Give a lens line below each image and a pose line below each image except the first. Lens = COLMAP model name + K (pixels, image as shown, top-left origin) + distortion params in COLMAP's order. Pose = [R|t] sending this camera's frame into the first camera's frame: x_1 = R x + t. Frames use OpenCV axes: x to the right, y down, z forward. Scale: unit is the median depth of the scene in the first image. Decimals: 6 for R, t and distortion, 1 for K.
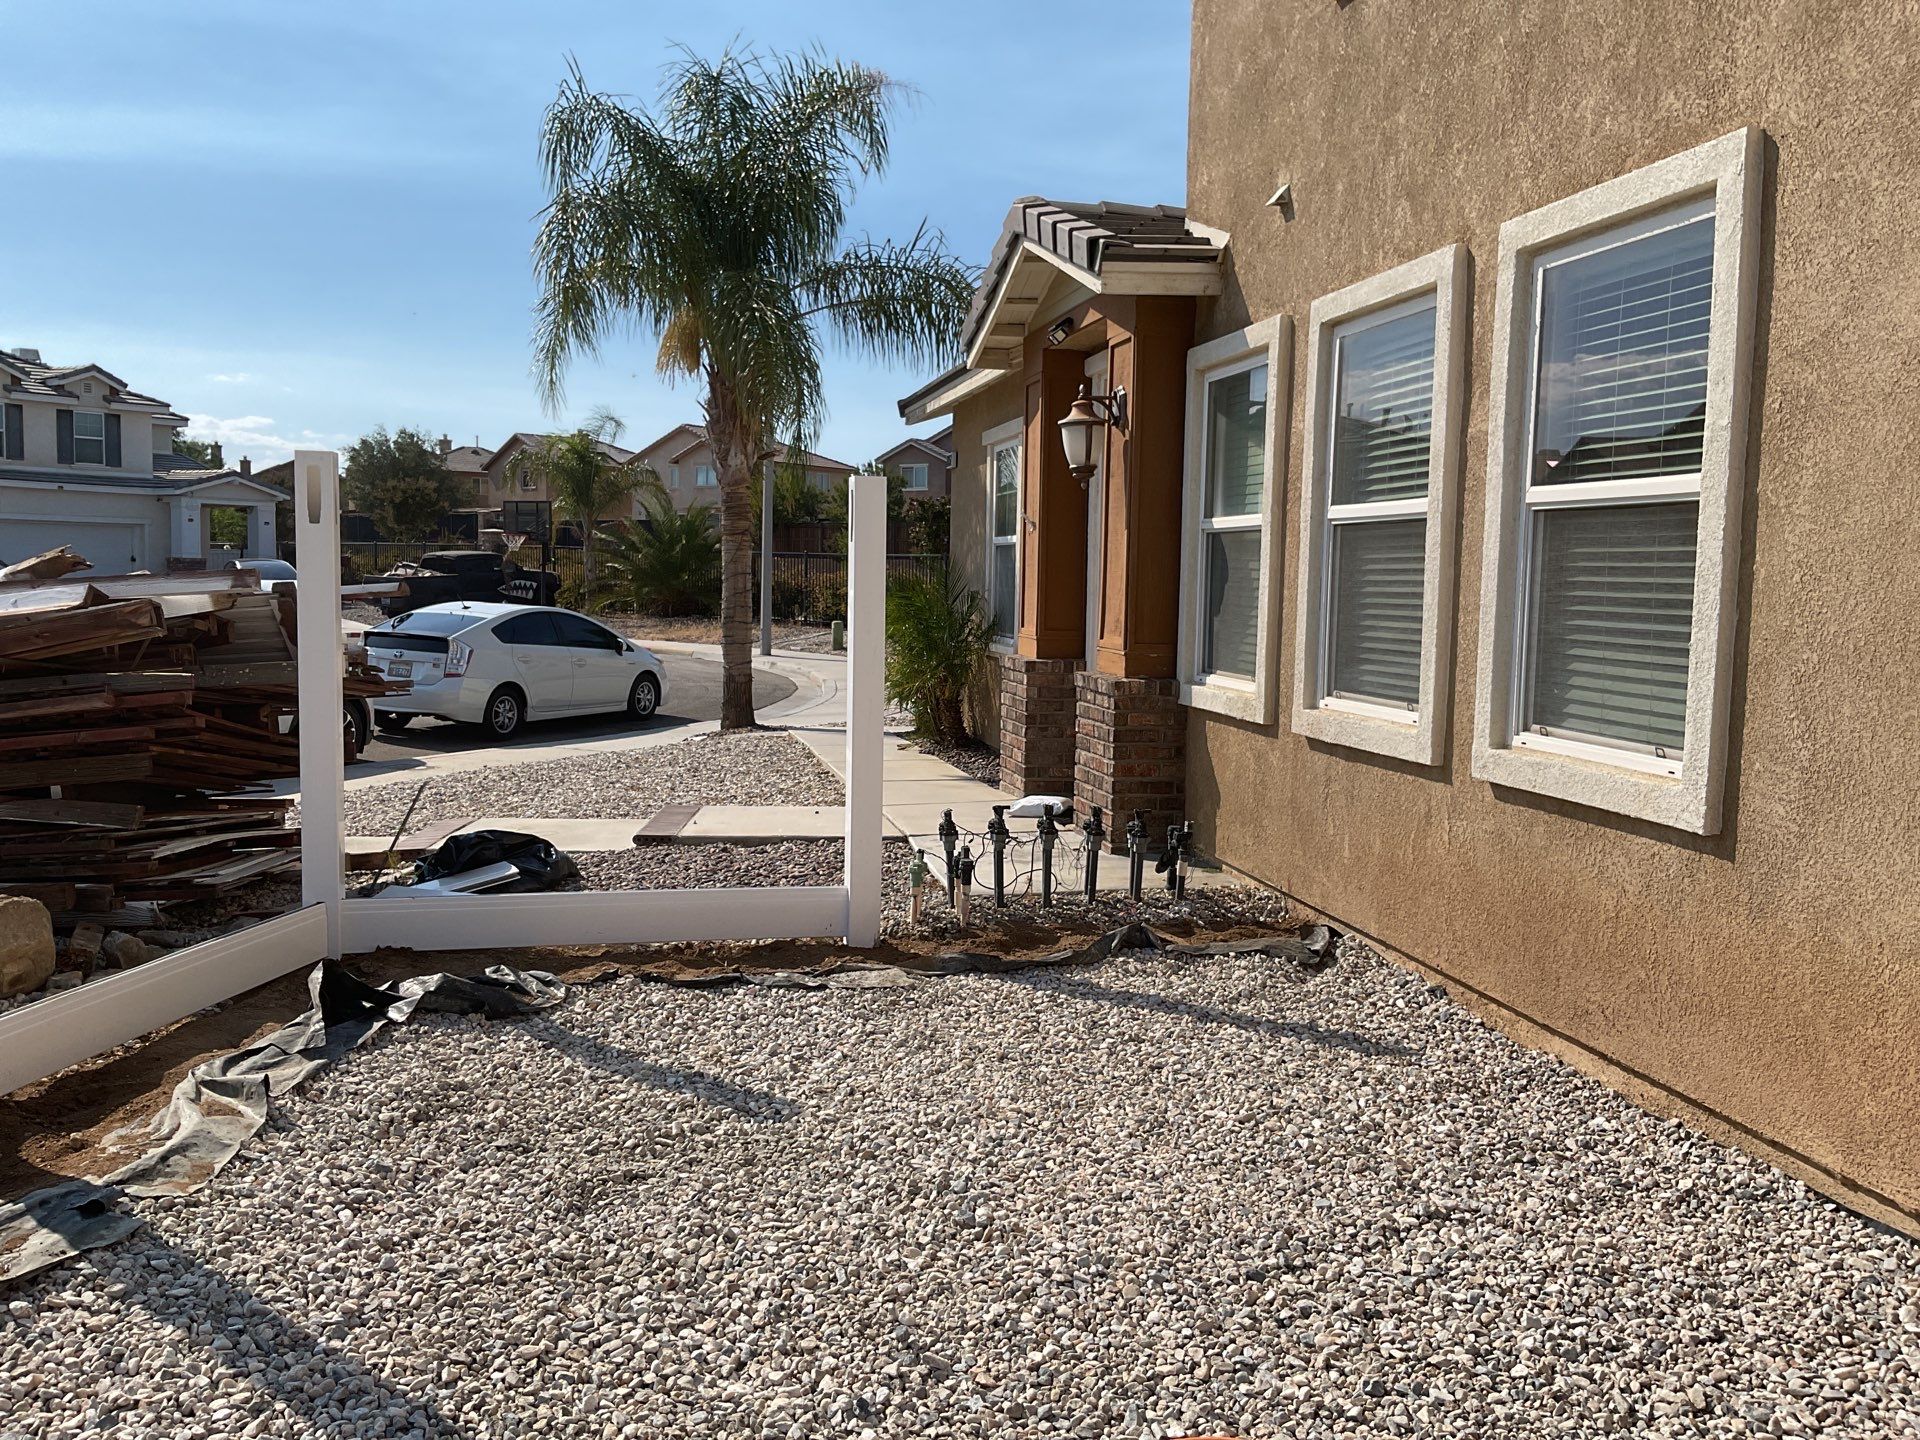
lens RADIAL K [[1587.6, 0, 962.7], [0, 1587.6, 709.3], [0, 0, 1]] dist [0.101262, -0.190606]
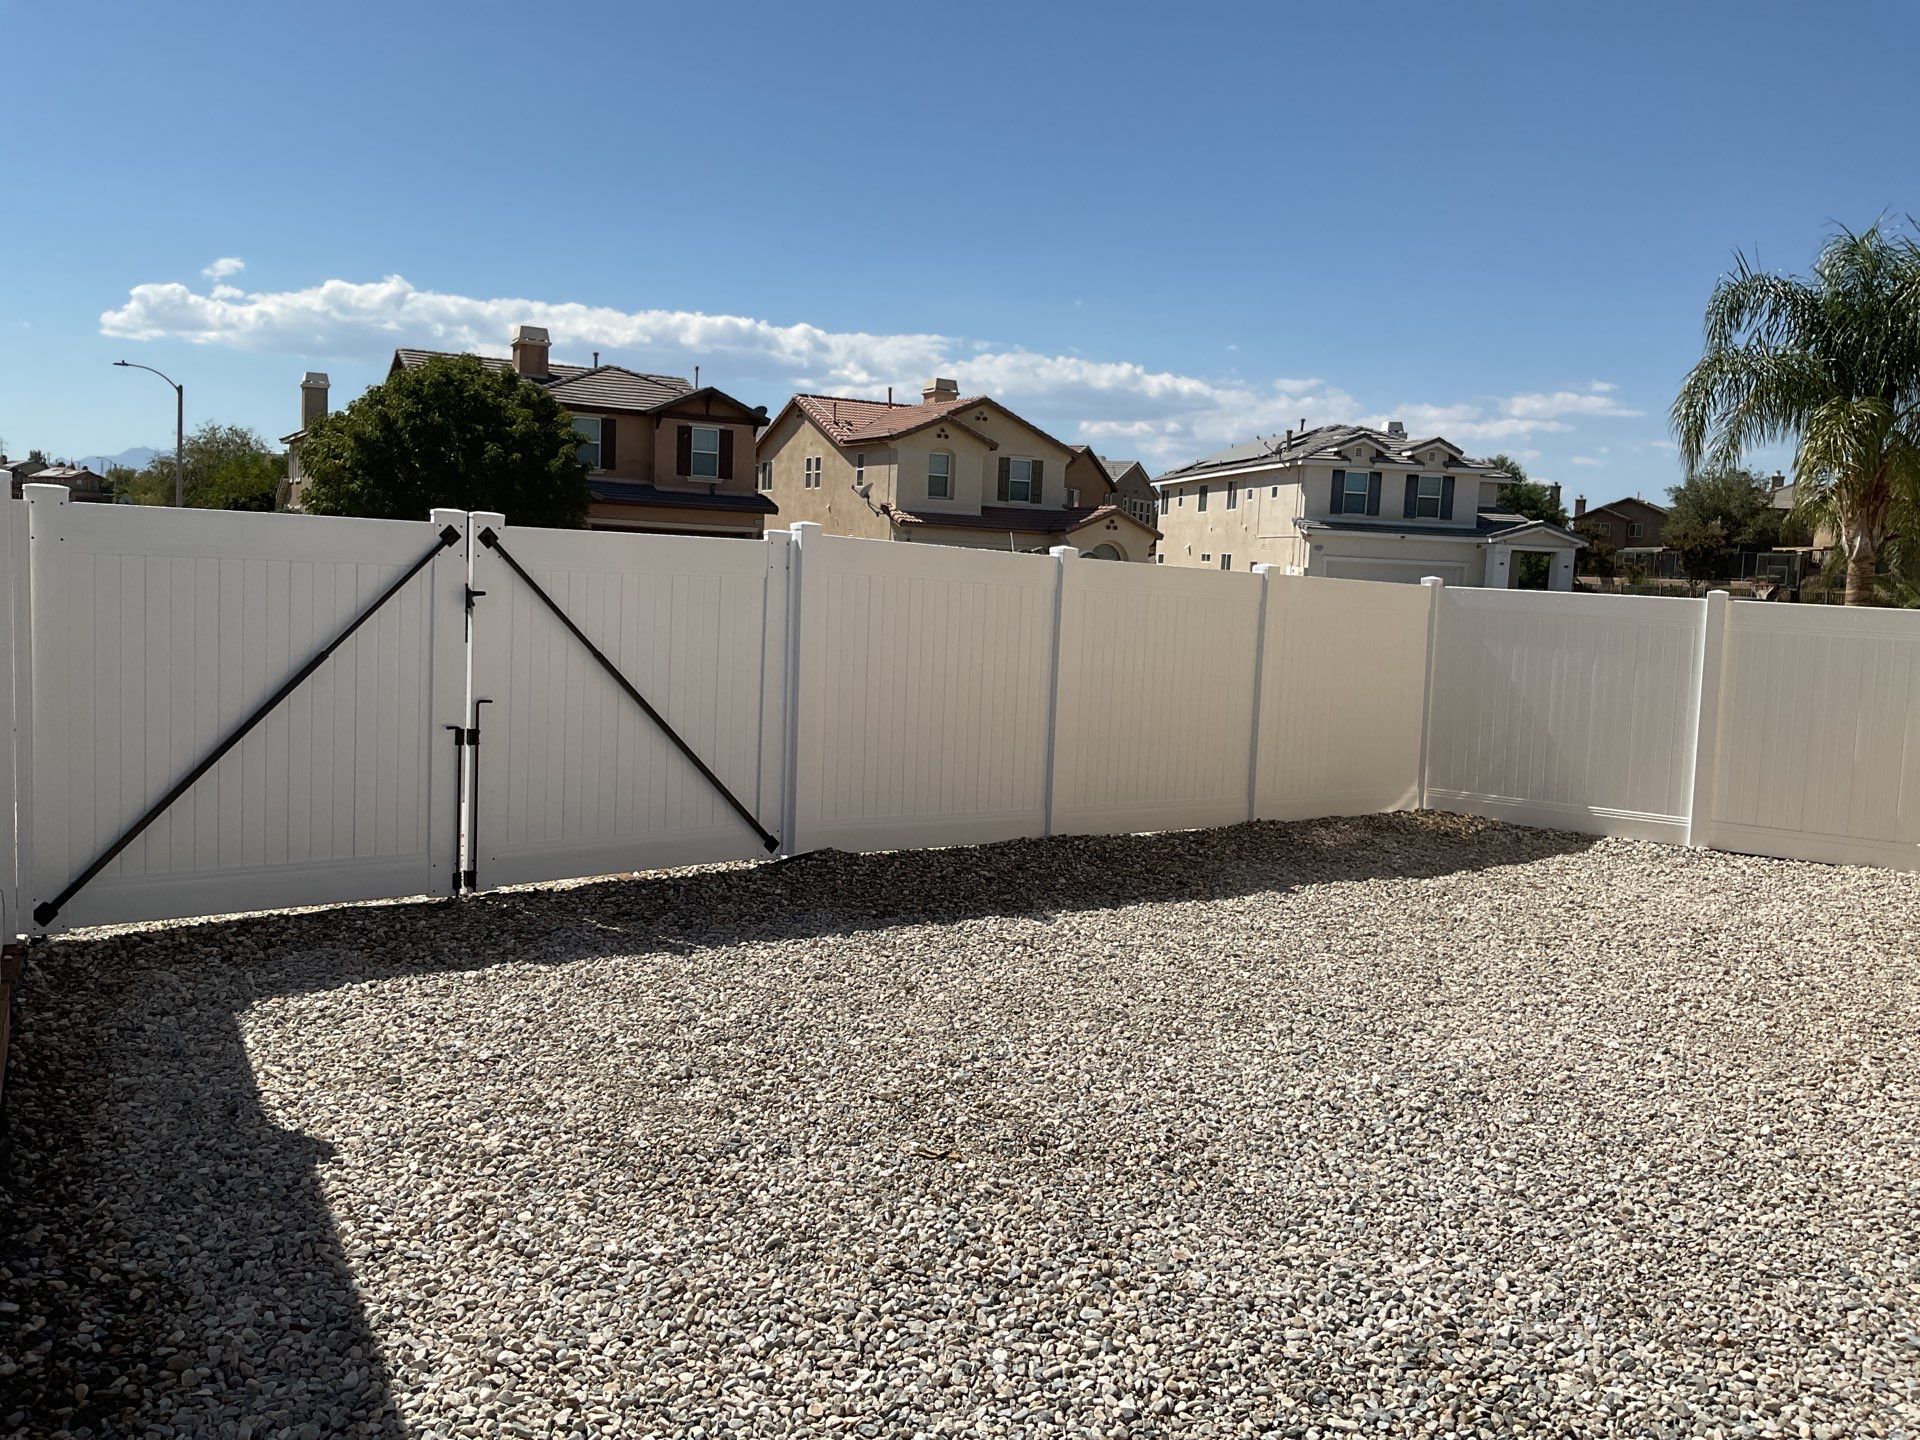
lens RADIAL K [[1587.6, 0, 962.7], [0, 1587.6, 709.3], [0, 0, 1]] dist [0.101262, -0.190606]
pose [[0.705669, 0.081531, -0.703835, 0.091078], [-0.095249, 0.995257, 0.019791, 0.005077], [0.702110, 0.053074, 0.710088, -0.130636]]
